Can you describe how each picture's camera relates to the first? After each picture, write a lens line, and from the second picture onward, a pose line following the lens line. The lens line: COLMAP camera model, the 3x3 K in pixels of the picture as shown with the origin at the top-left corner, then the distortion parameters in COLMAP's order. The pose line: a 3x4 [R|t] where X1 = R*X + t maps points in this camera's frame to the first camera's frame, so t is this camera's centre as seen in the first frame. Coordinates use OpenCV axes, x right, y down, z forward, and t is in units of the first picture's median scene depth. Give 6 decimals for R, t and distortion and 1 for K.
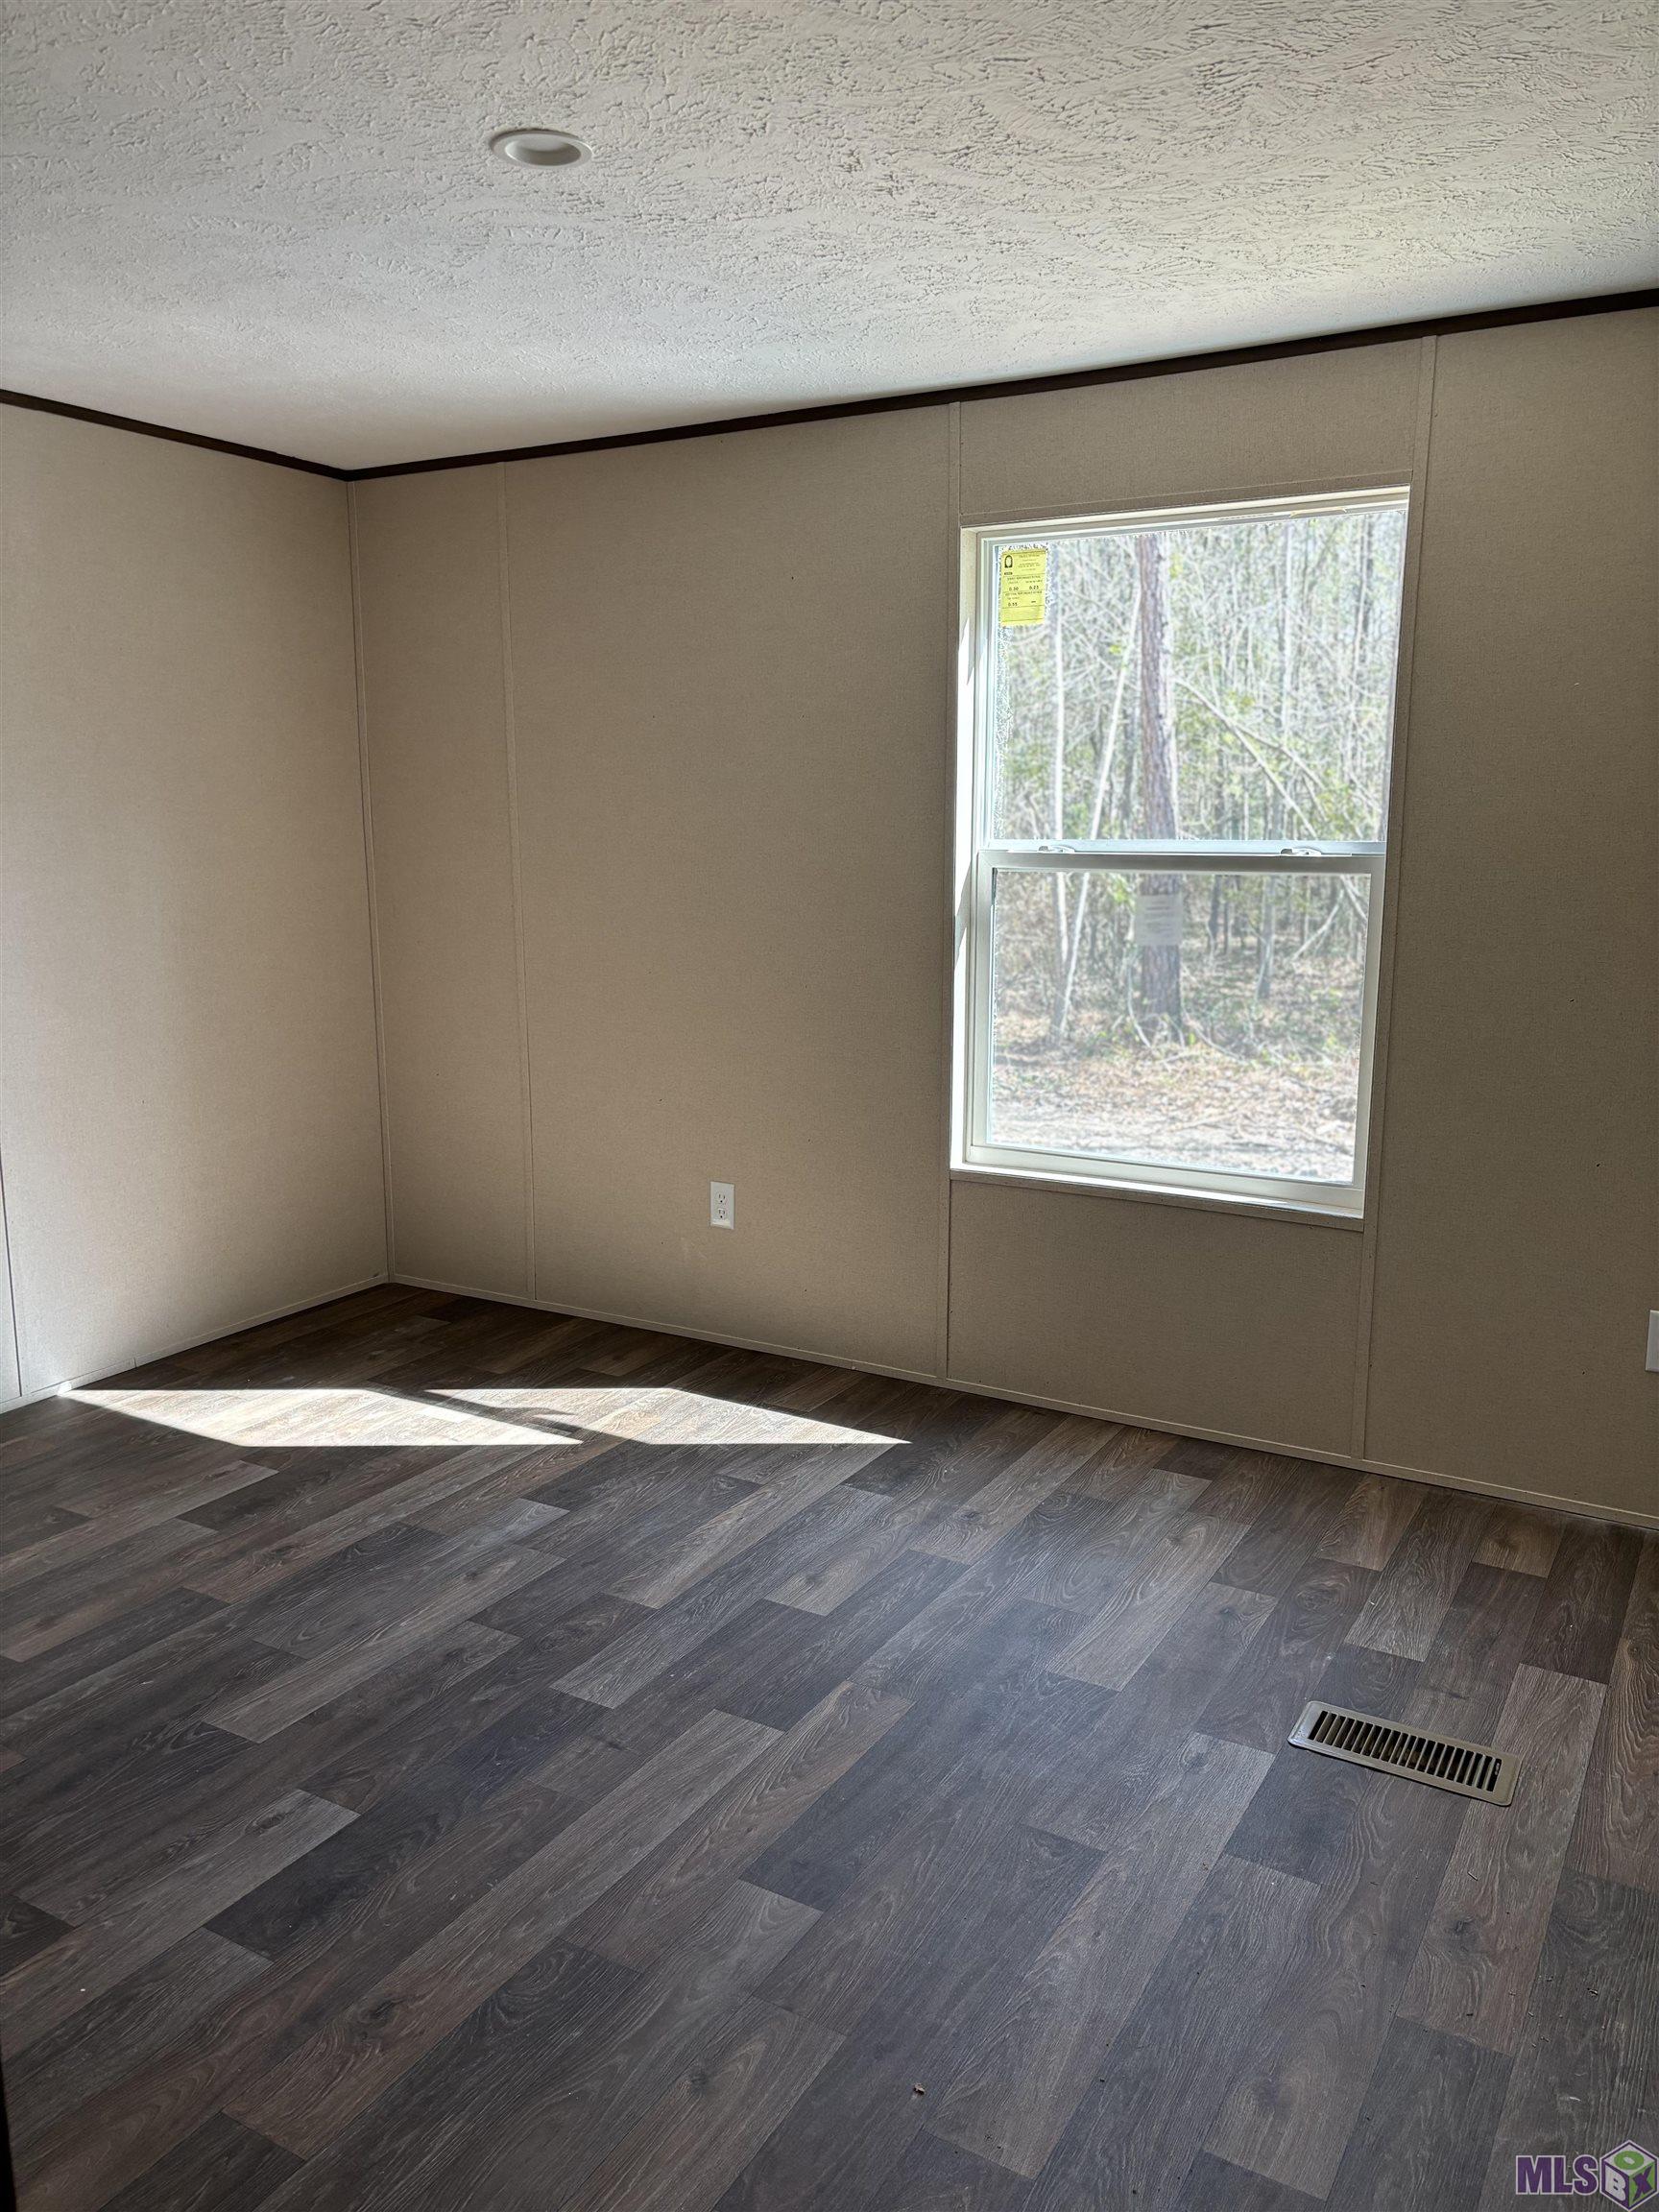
lens RADIAL K [[1684.5, 0, 829.5], [0, 1684.5, 1106.0], [0, 0, 1]] dist [0.005566, 0.004363]
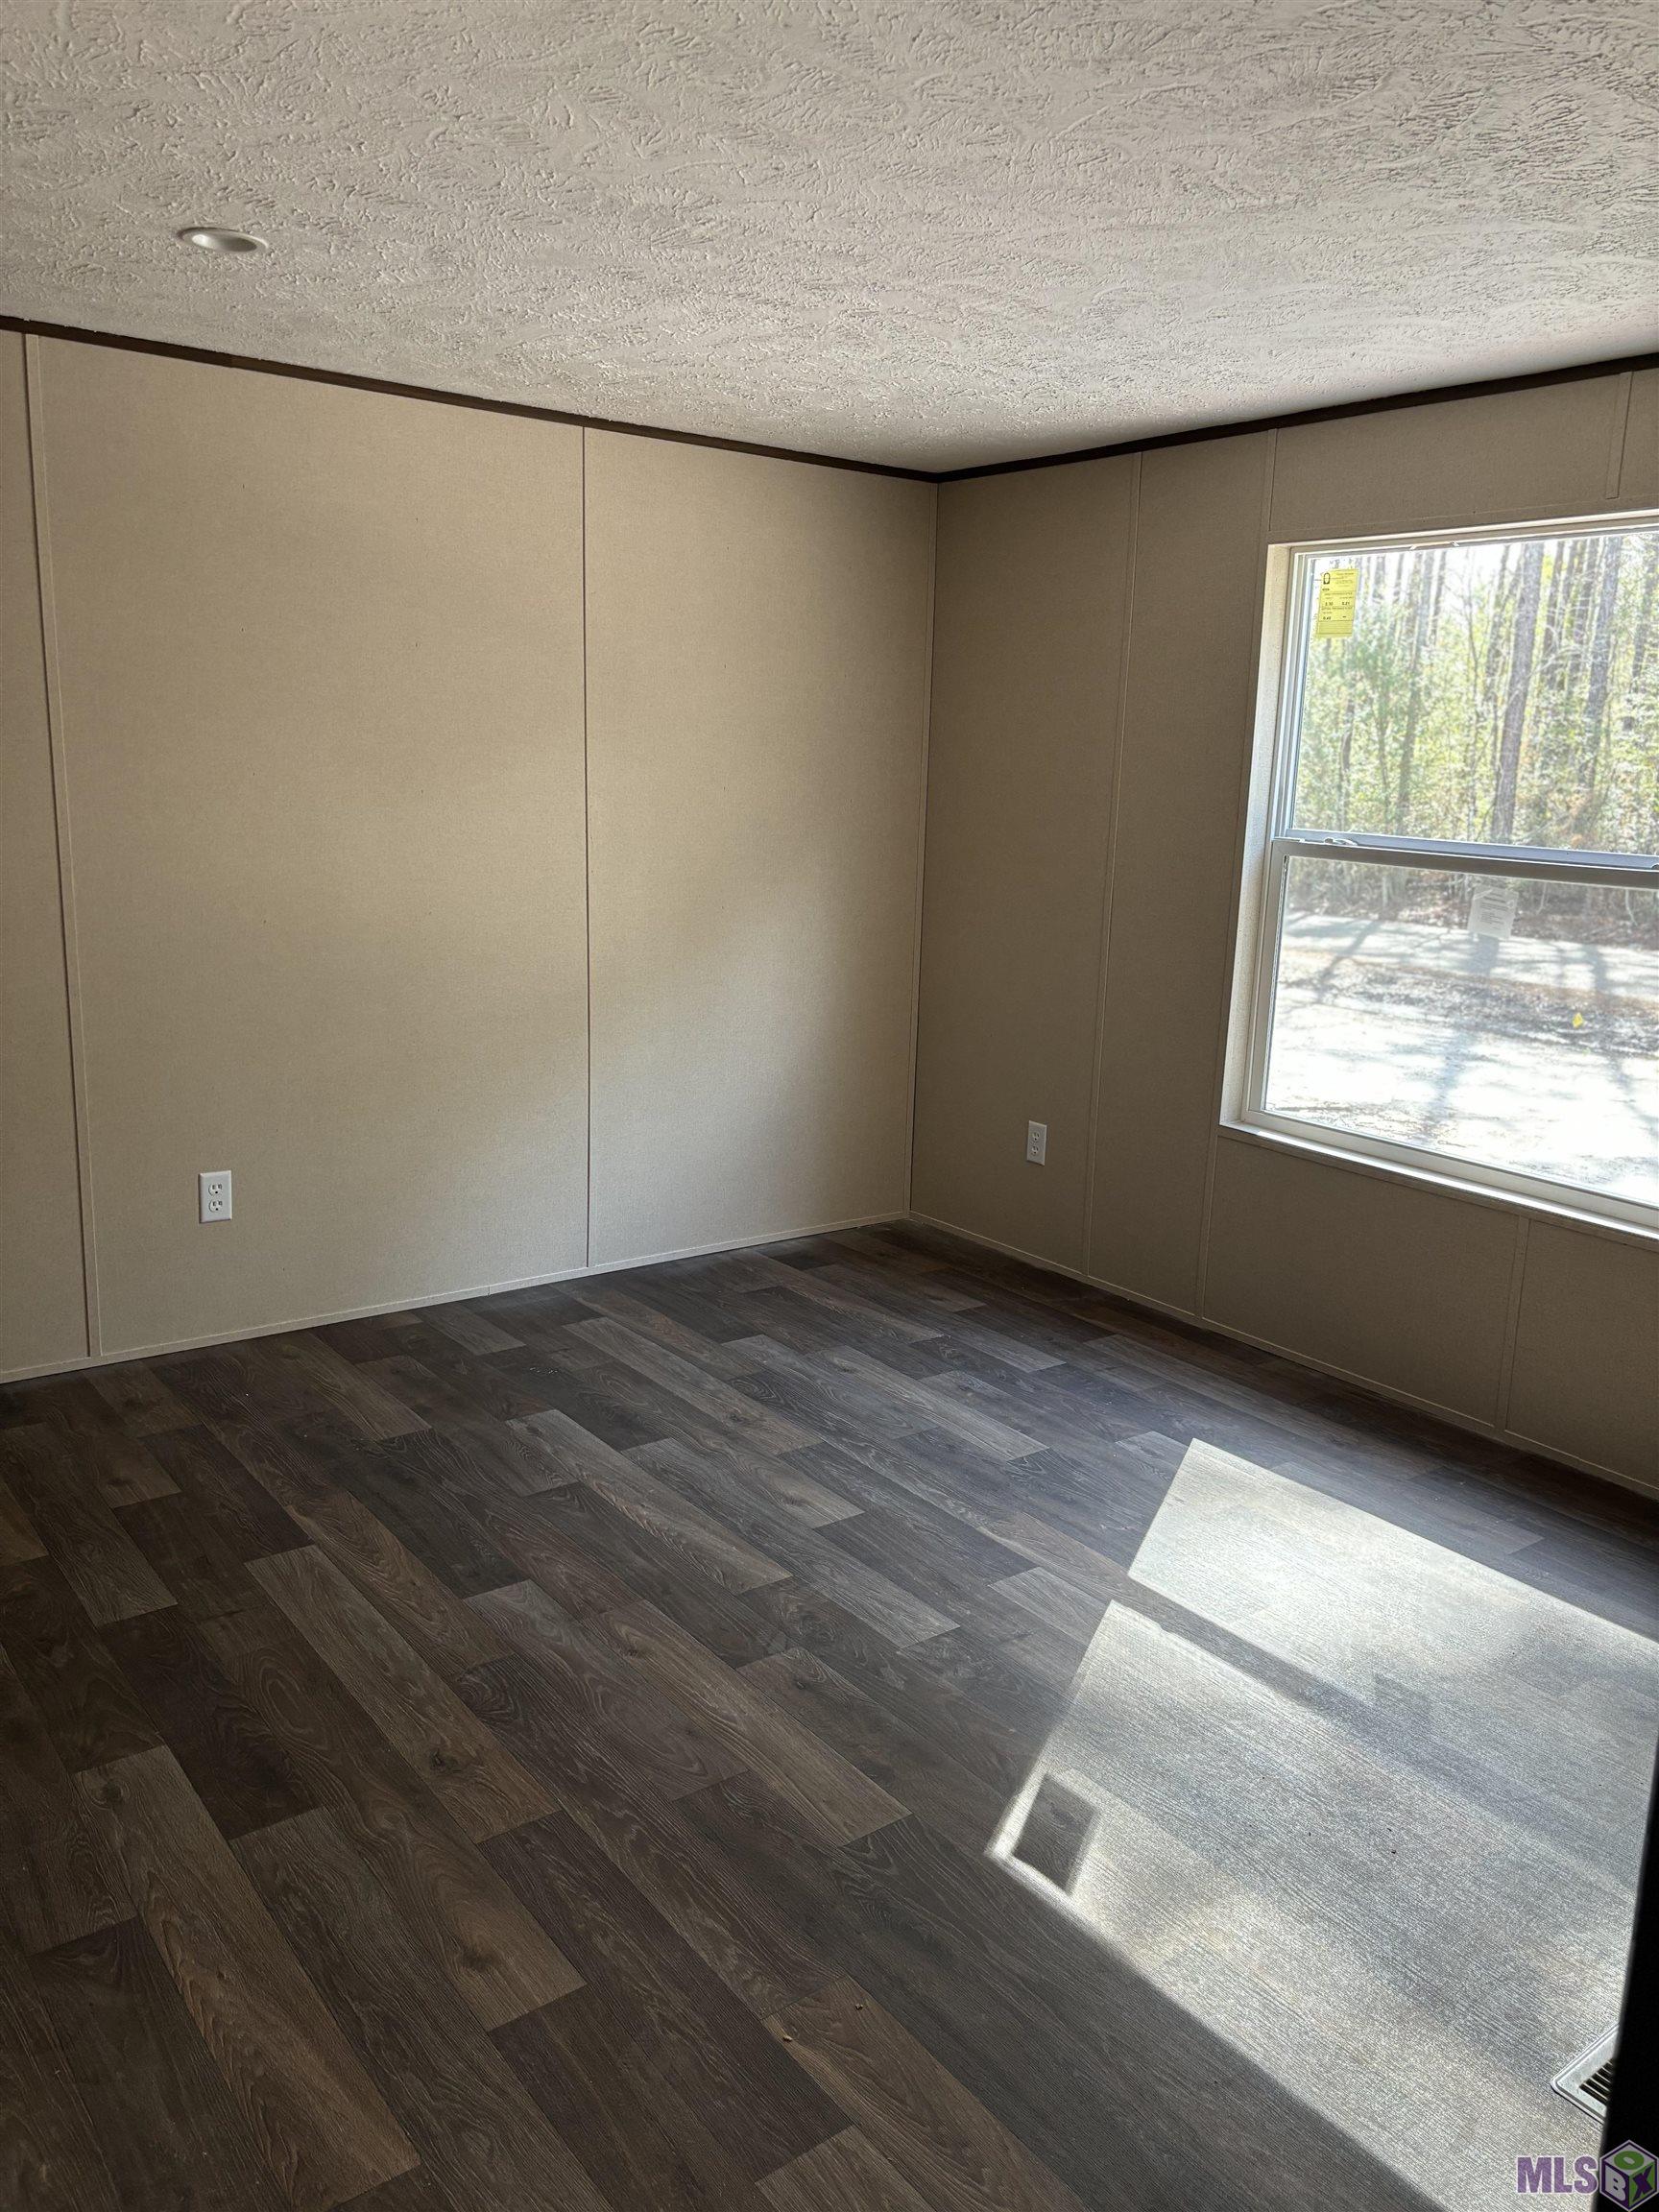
lens RADIAL K [[1684.5, 0, 829.5], [0, 1684.5, 1106.0], [0, 0, 1]] dist [0.005566, 0.004363]
pose [[0.421014, -0.192410, 0.886412, -0.877516], [0.158775, 0.977787, 0.136831, -0.097618], [-0.893049, 0.083132, 0.442212, 0.501008]]
